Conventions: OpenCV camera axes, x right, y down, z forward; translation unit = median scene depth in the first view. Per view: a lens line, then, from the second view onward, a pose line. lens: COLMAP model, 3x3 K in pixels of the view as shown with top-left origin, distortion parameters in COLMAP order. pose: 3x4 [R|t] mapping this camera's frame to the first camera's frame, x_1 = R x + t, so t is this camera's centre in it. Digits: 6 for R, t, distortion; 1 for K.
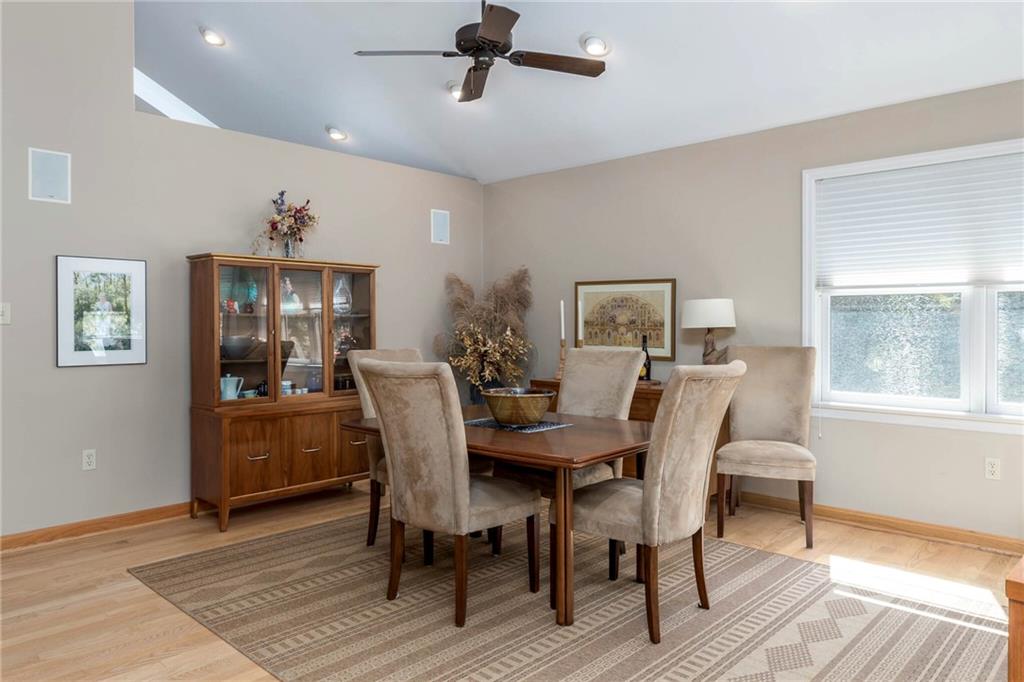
lens RADIAL K [[696.5, 0, 516.3], [0, 696.5, 339.0], [0, 0, 1]] dist [0.000408, -0.003346]
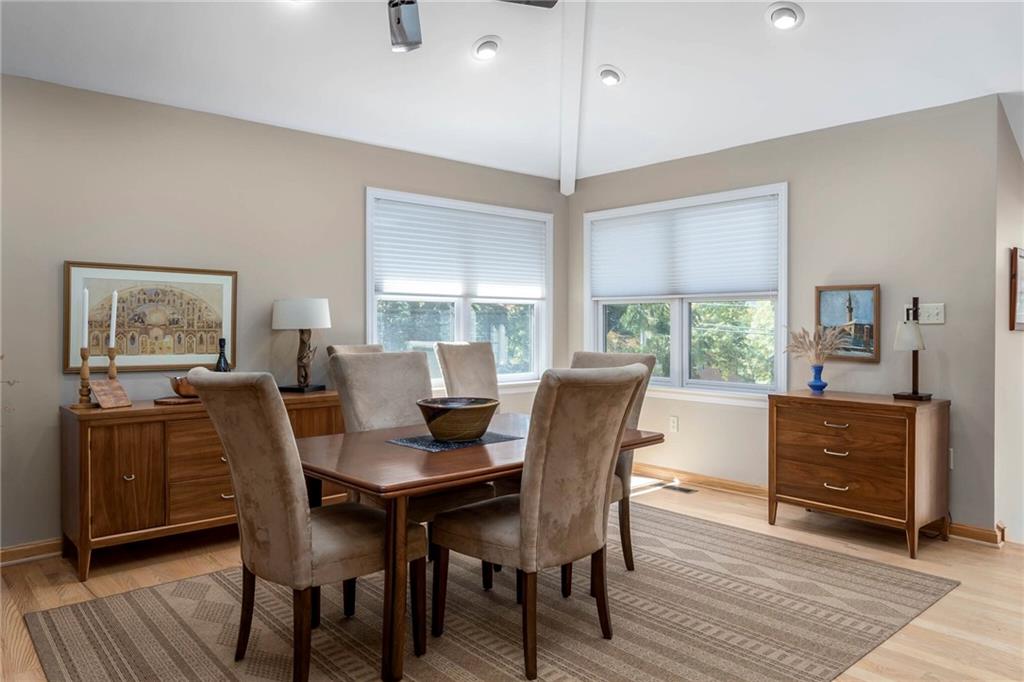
lens RADIAL K [[696.5, 0, 515.9], [0, 696.5, 332.2], [0, 0, 1]] dist [0.000408, -0.003346]
pose [[0.104550, -0.012425, 0.994442, -0.671759], [0.021531, 0.999716, 0.010227, -0.015455], [-0.994287, 0.020342, 0.104788, 0.650108]]
